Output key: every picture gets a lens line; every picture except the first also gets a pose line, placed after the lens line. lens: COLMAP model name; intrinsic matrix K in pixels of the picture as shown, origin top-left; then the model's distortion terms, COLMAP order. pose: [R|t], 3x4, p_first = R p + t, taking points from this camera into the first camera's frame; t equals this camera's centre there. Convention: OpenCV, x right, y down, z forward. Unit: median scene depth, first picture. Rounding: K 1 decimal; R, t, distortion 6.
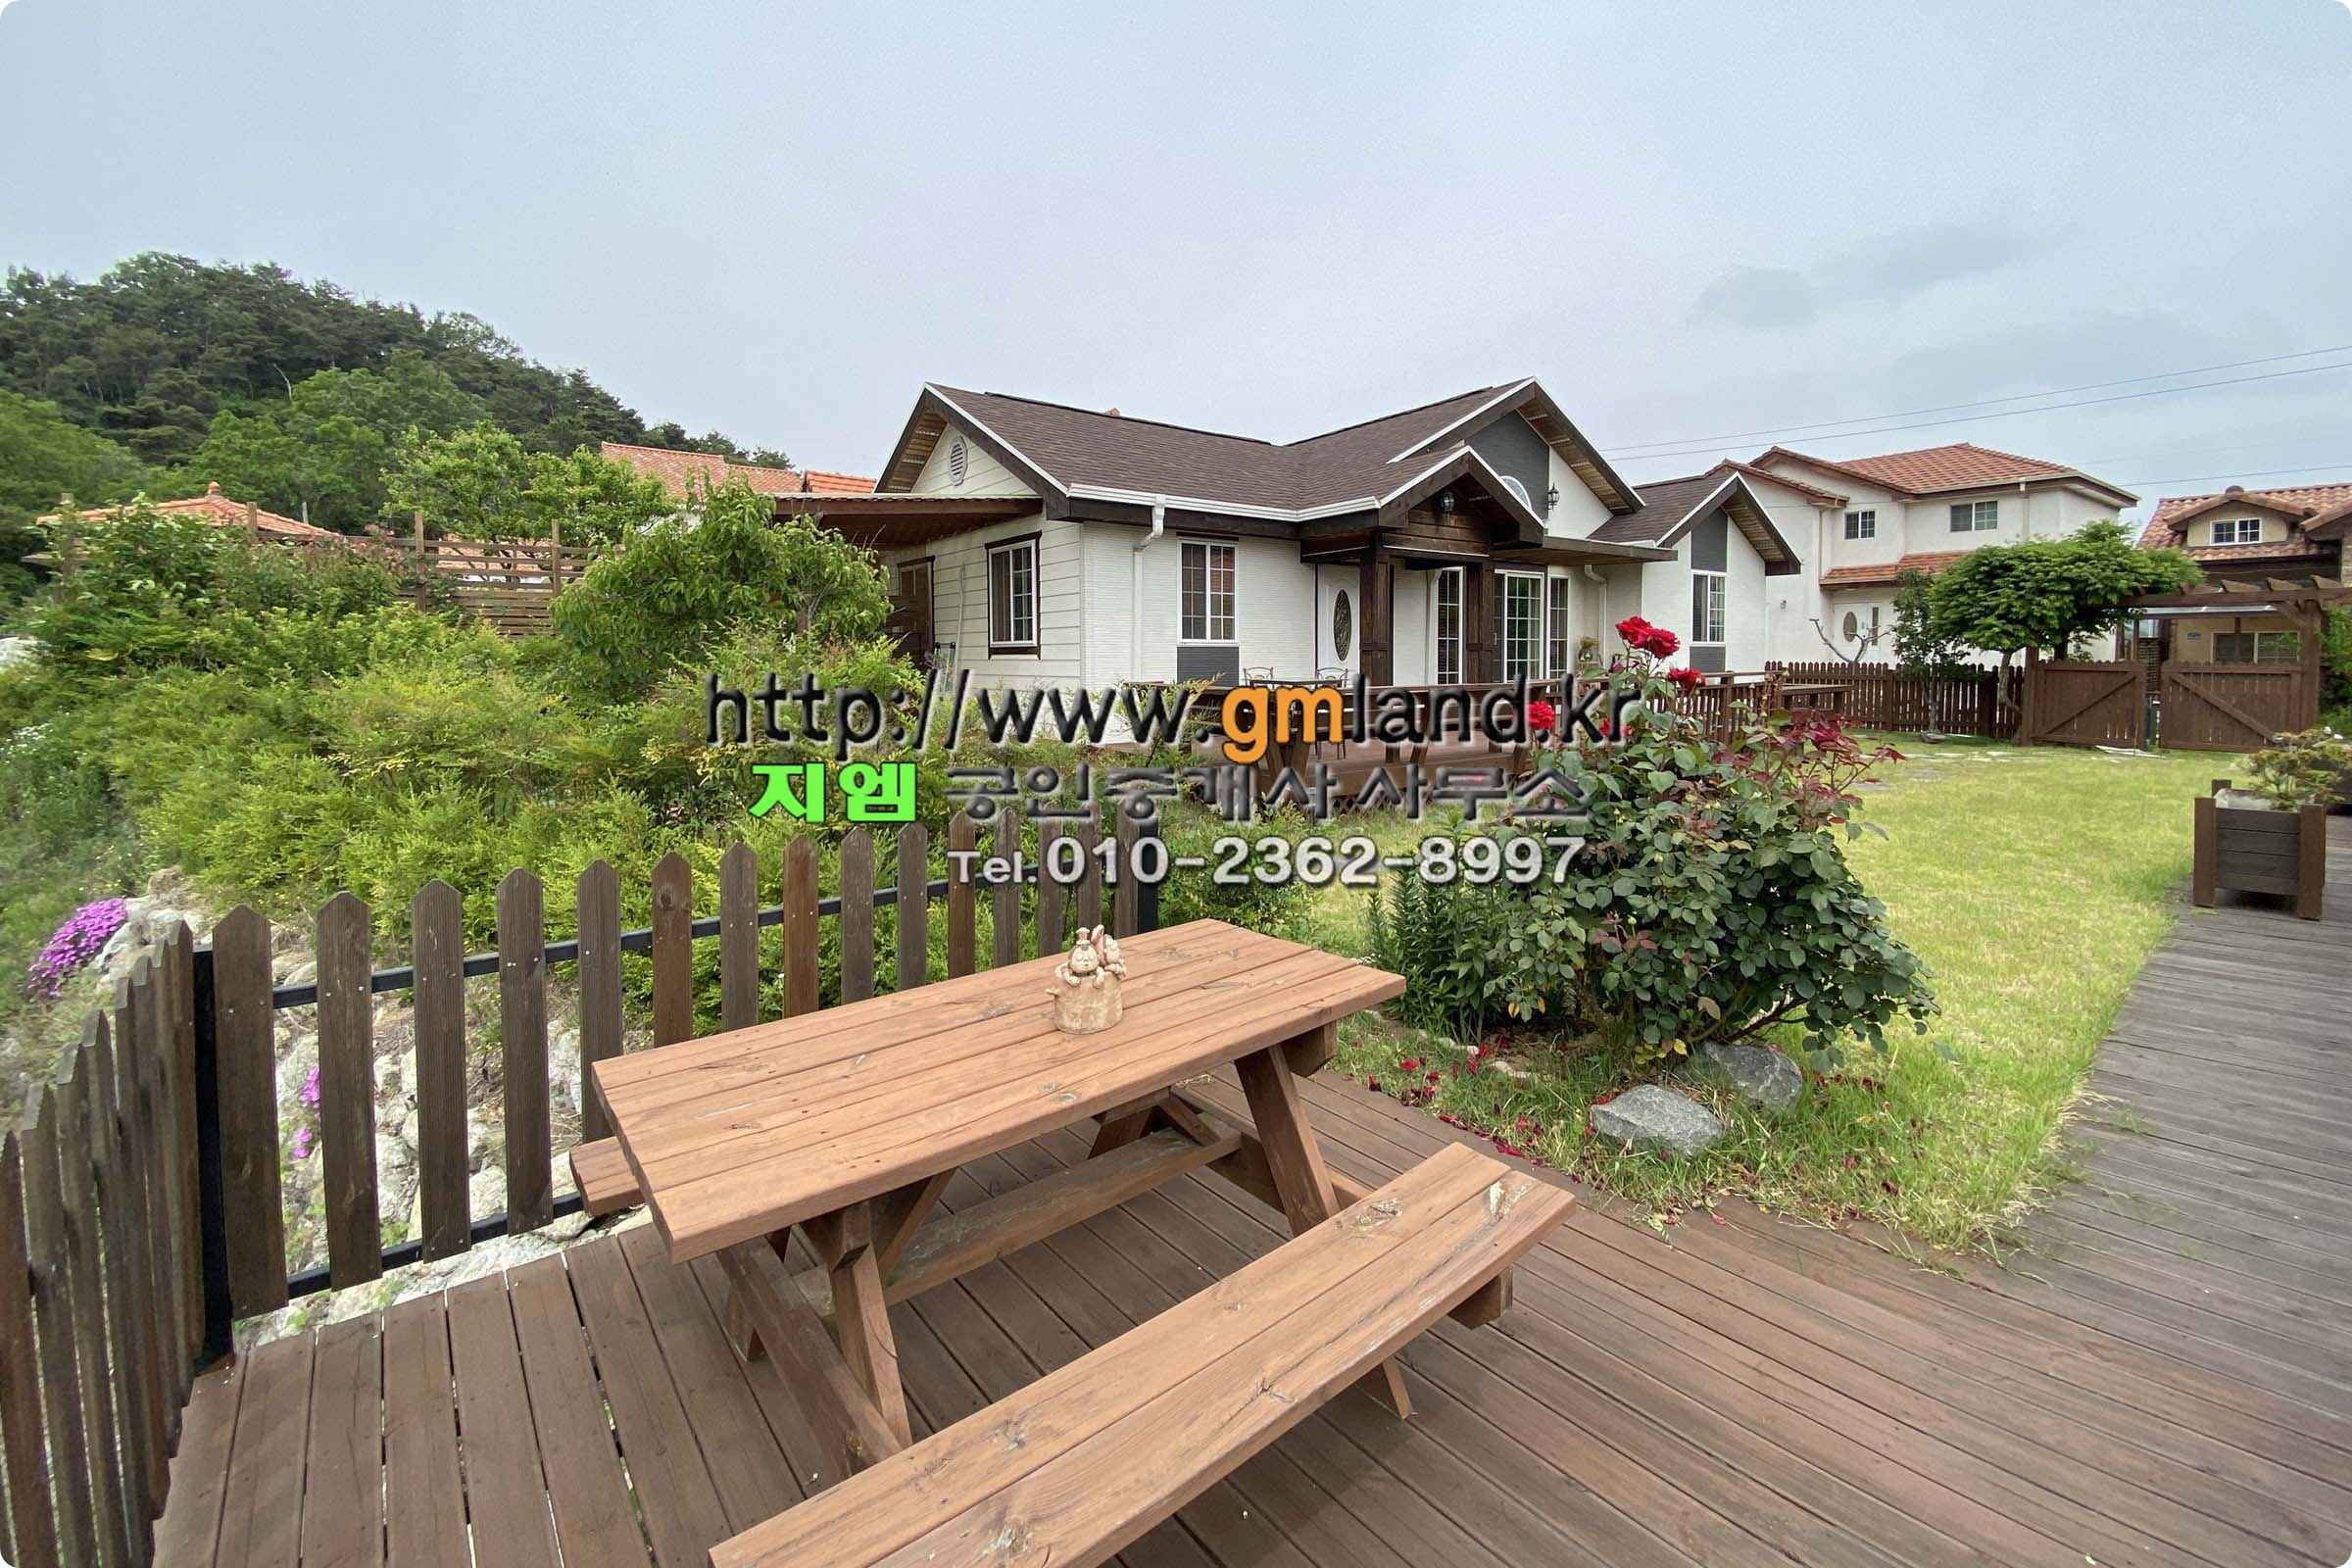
lens RADIAL K [[1050.4, 0, 1177.8], [0, 1050.4, 714.3], [0, 0, 1]] dist [-0.000473, -0.000086]
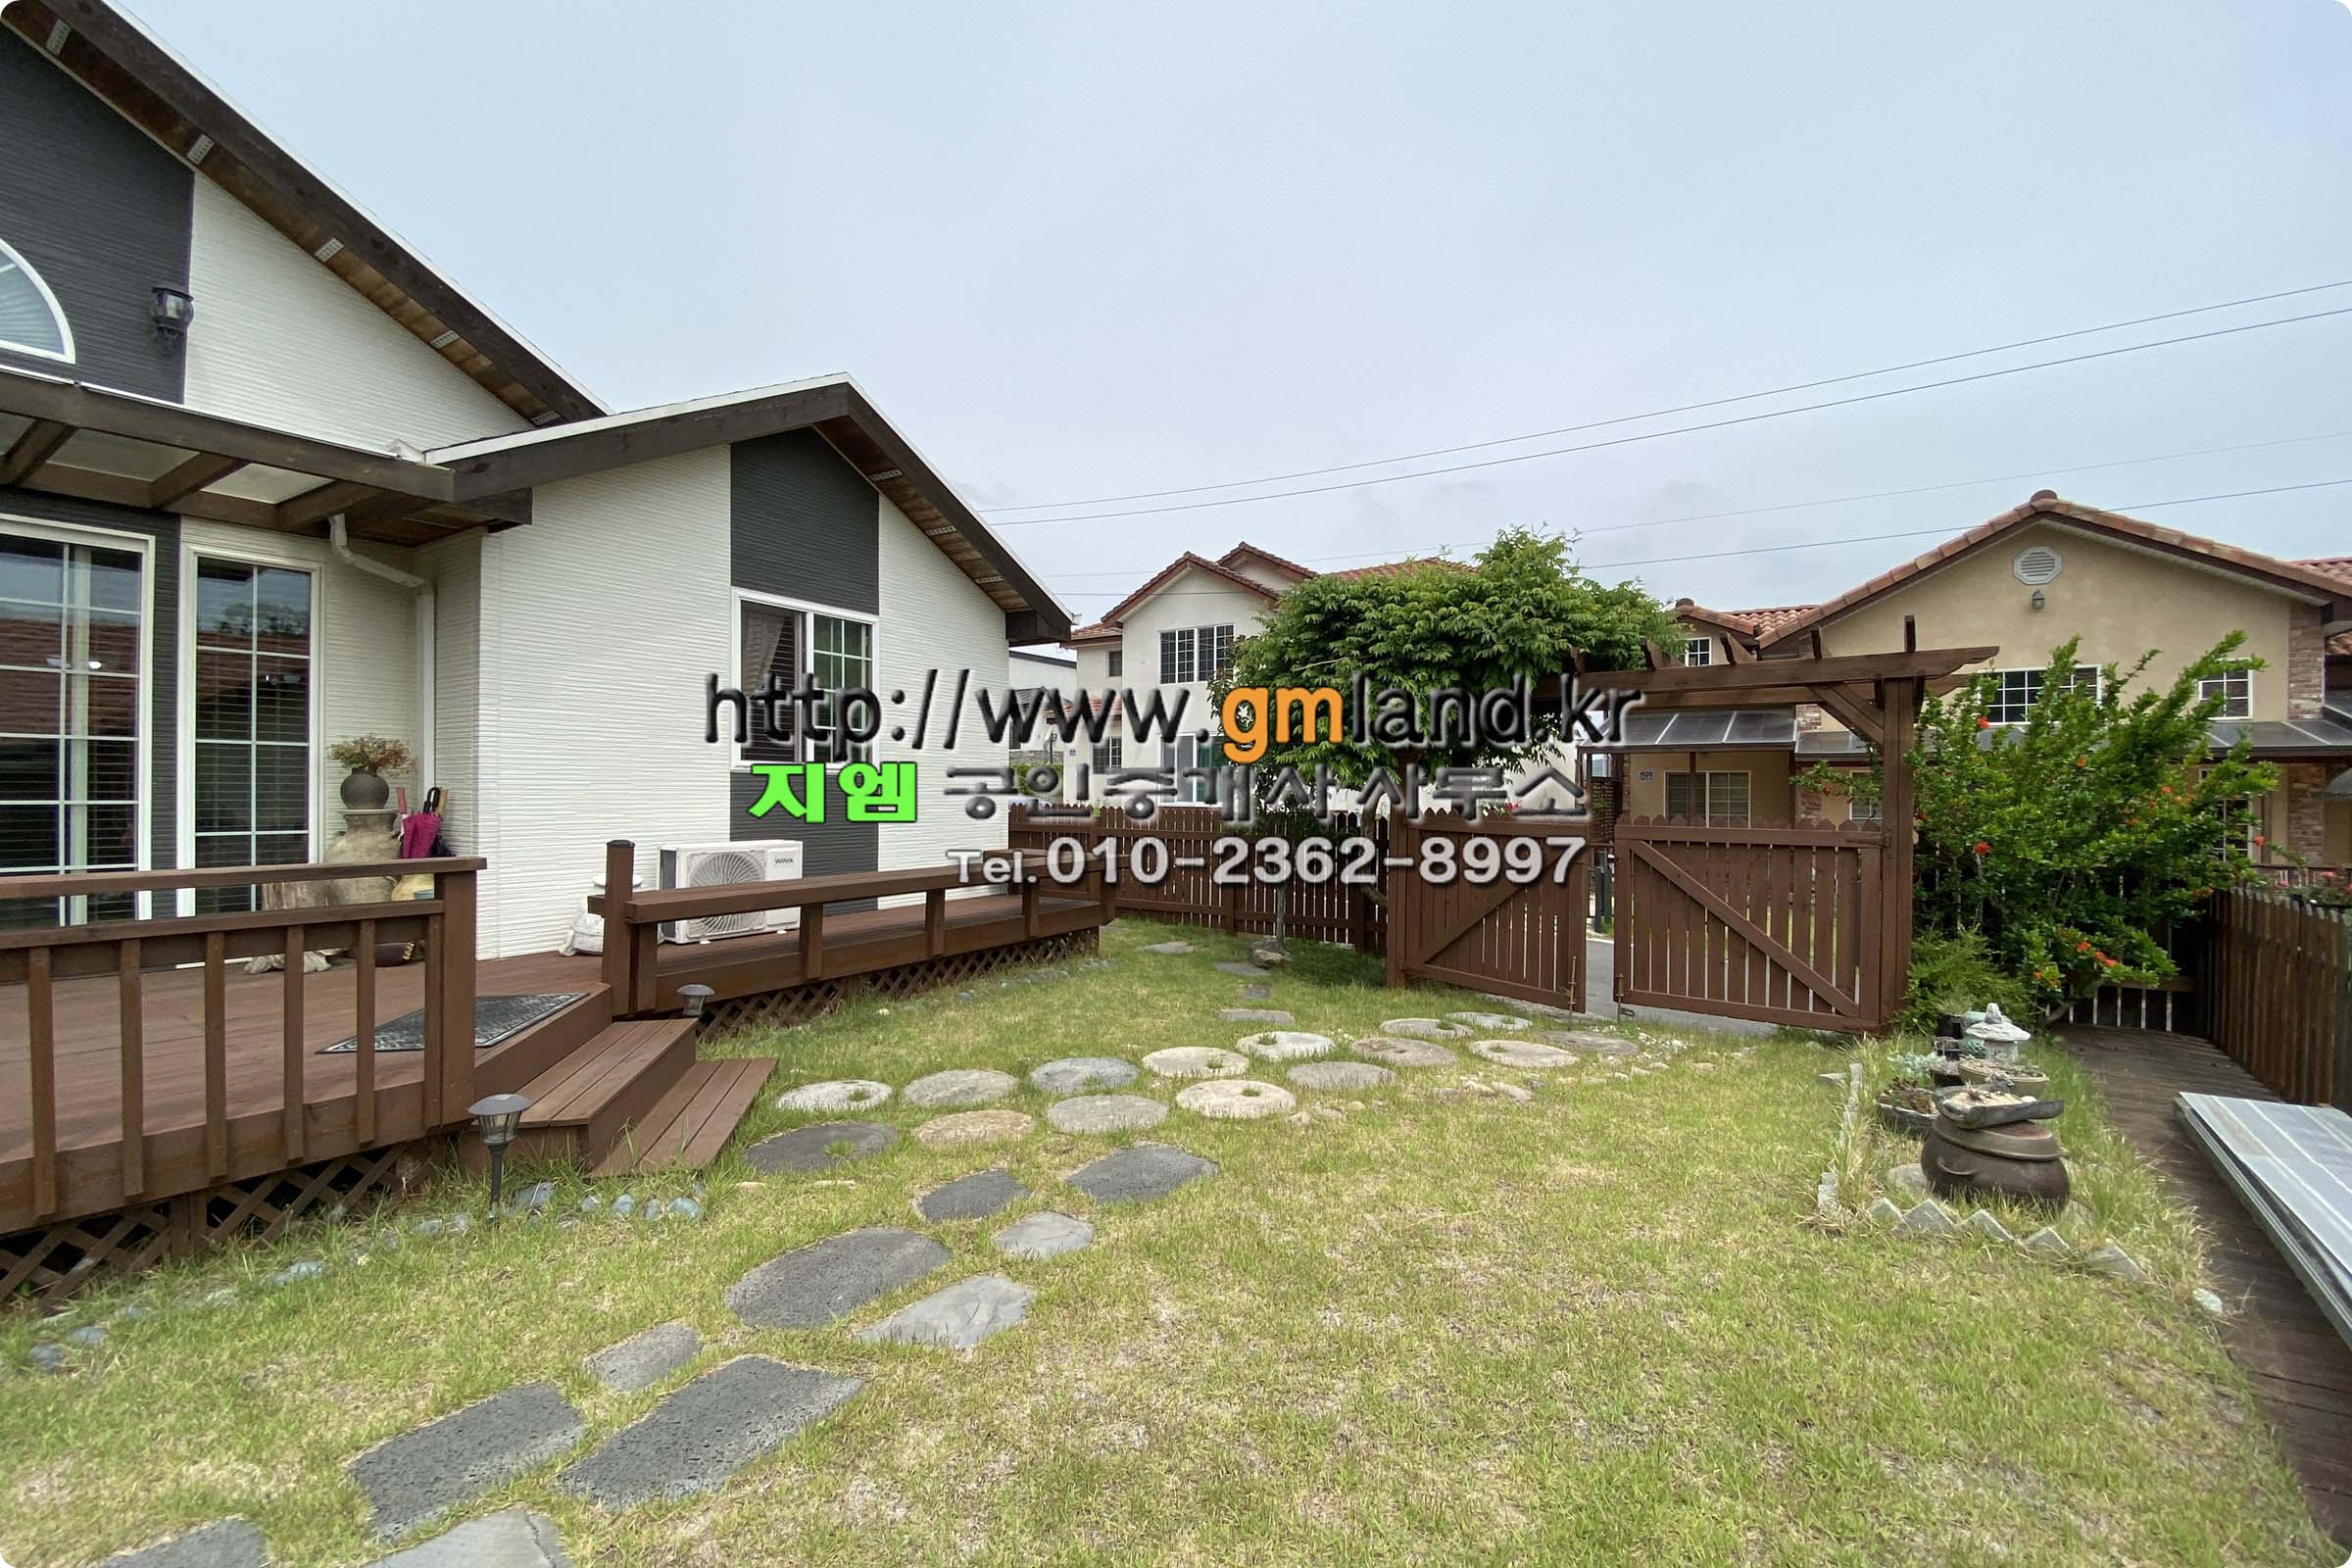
lens RADIAL K [[983.1, 0, 1169.2], [0, 983.1, 812.1], [0, 0, 1]] dist [0.025791, 0.000087]
pose [[0.947336, 0.006601, 0.320173, 0.563627], [0.002477, 0.999607, -0.027939, -0.038267], [-0.320231, 0.027261, 0.946947, 0.599636]]
